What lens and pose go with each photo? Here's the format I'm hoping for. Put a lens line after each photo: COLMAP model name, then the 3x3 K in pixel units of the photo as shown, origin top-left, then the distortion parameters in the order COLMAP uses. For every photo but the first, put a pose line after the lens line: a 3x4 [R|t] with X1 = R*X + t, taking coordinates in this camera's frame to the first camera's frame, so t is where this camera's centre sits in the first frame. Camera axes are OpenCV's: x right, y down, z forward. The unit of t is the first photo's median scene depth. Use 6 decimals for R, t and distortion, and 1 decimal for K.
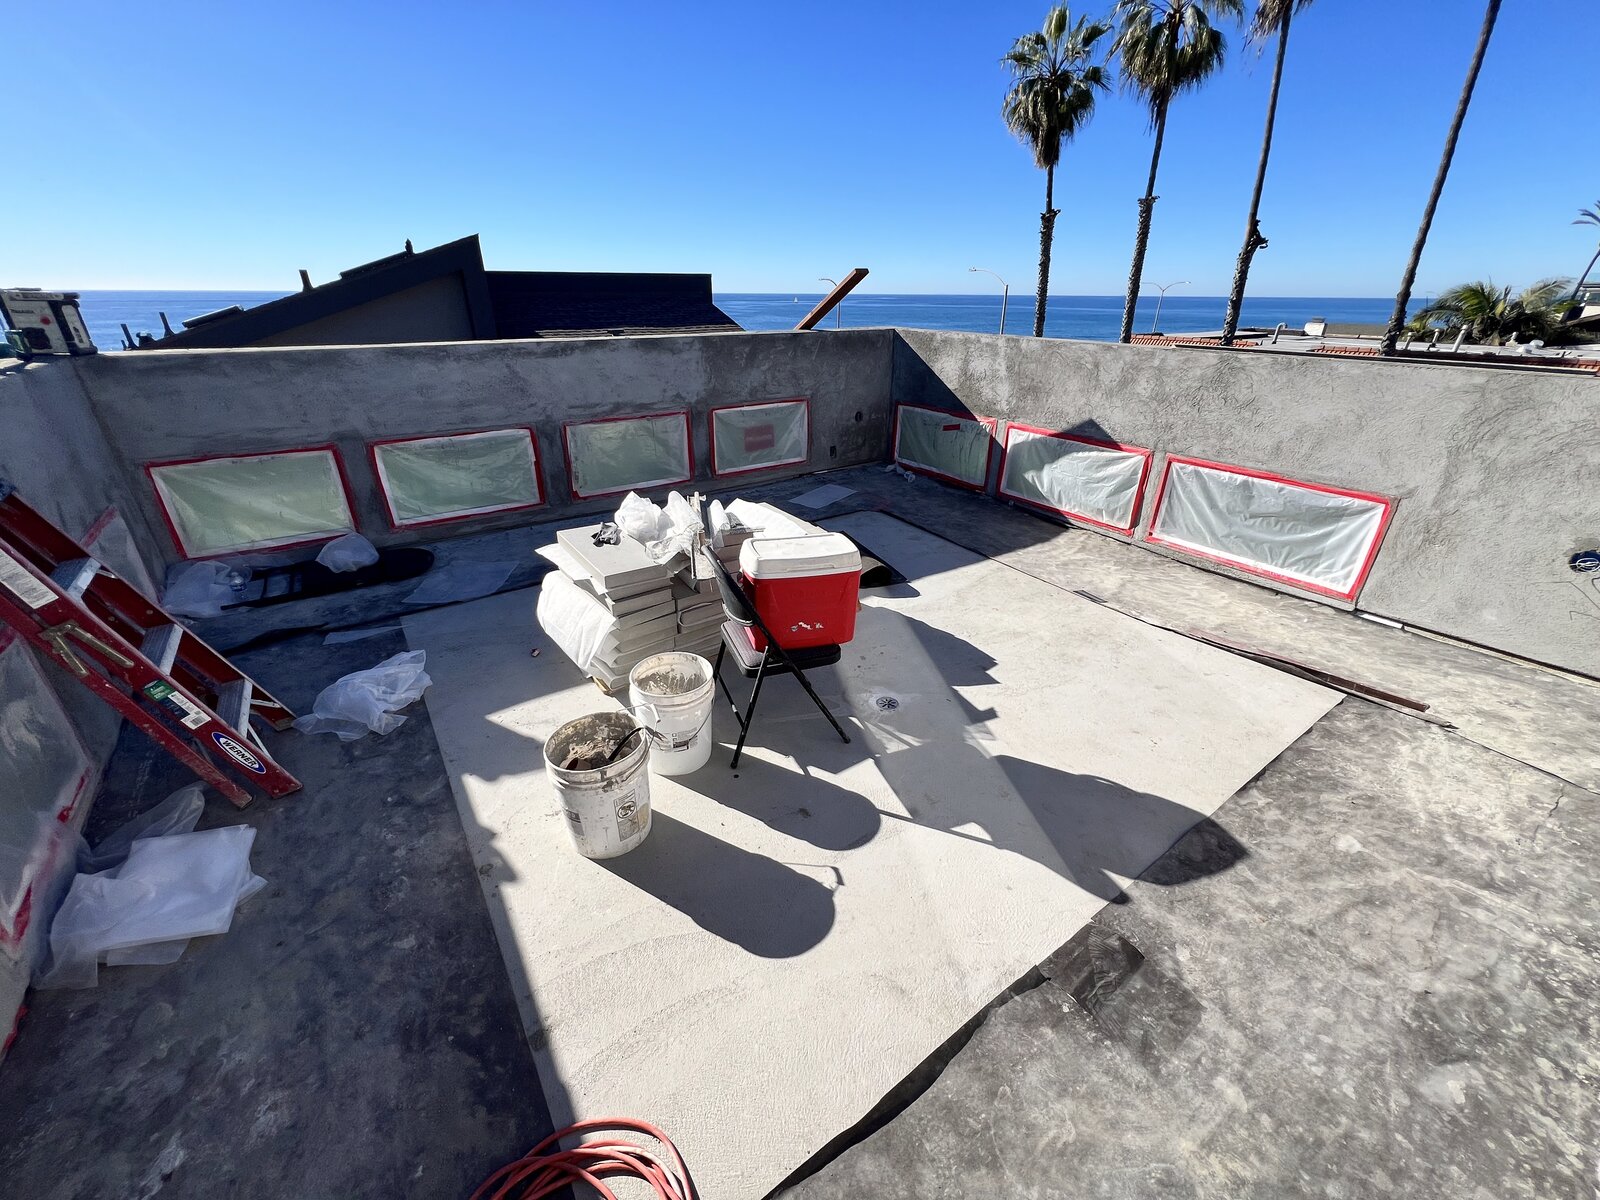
lens RADIAL K [[641.6, 0, 800.0], [0, 641.6, 600.0], [0, 0, 1]] dist [0.012282, 0.000219]
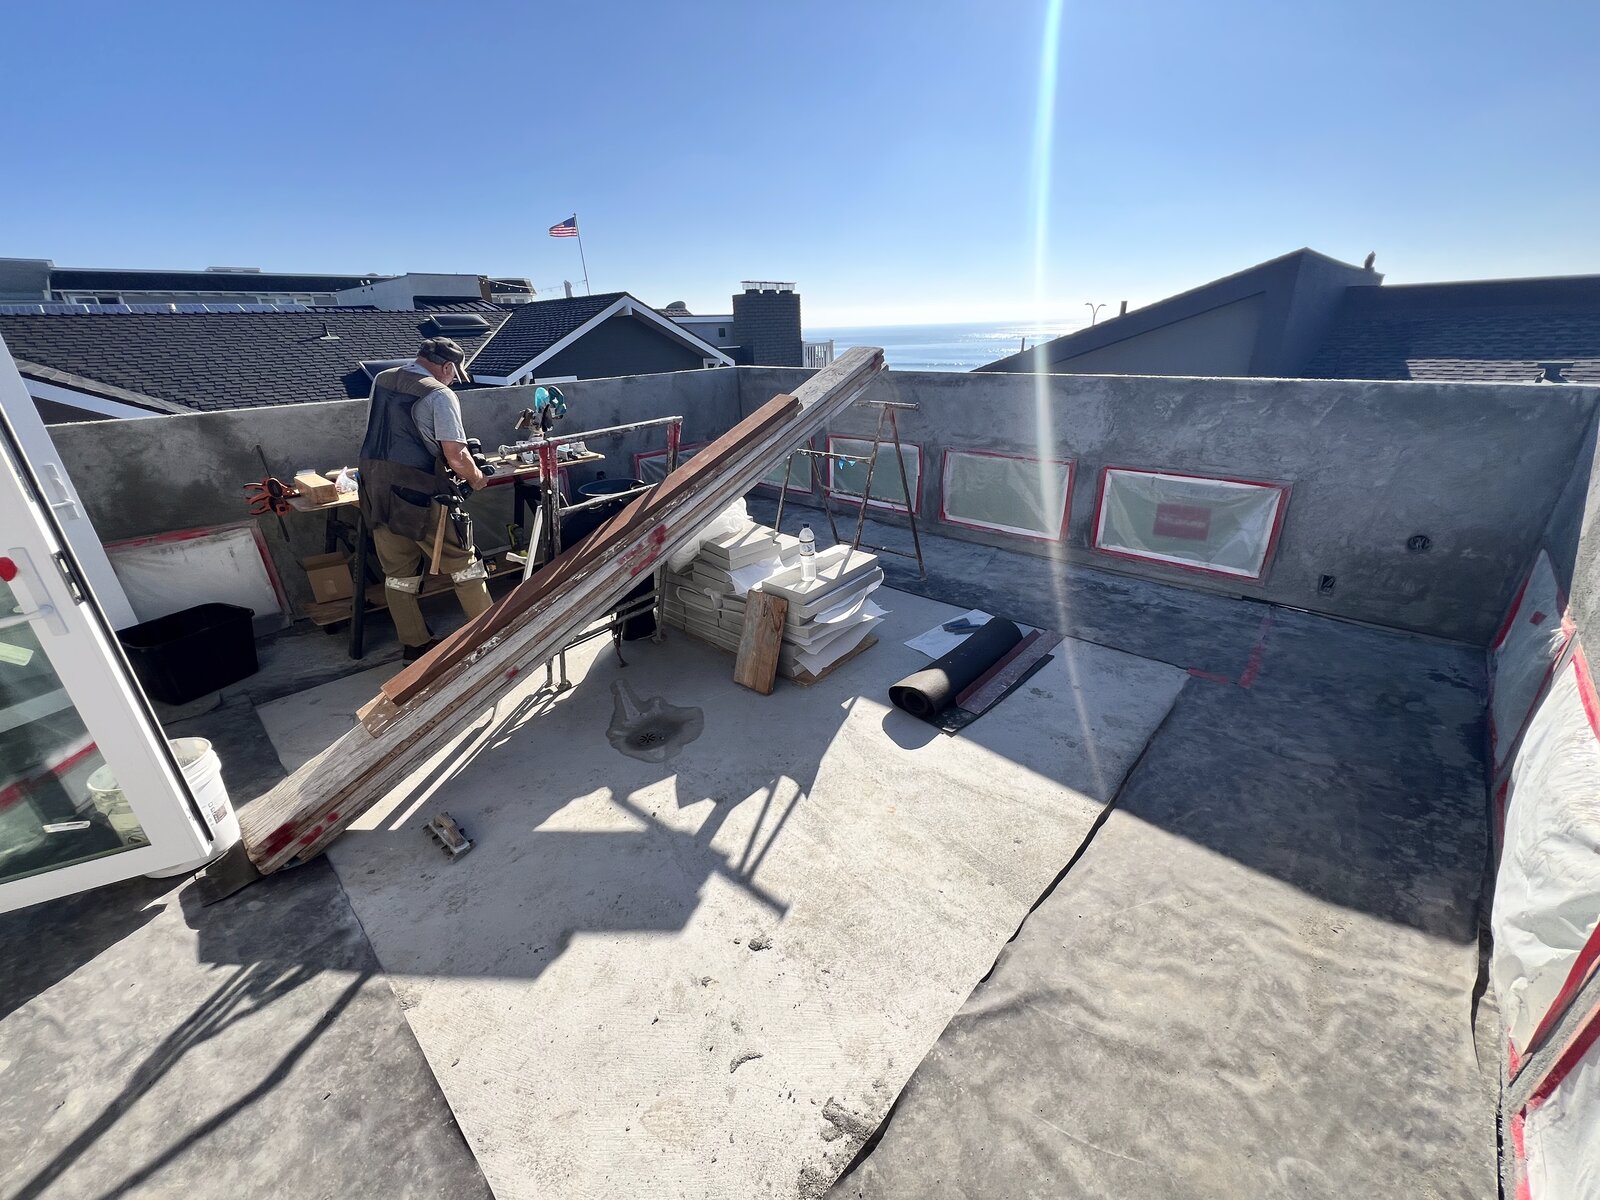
lens RADIAL K [[641.6, 0, 800.0], [0, 641.6, 600.0], [0, 0, 1]] dist [0.012282, 0.000219]
pose [[0.210260, 0.374759, -0.902966, 0.541837], [-0.399092, 0.876053, 0.270659, -0.210351], [0.892478, 0.303458, 0.333762, 0.433869]]
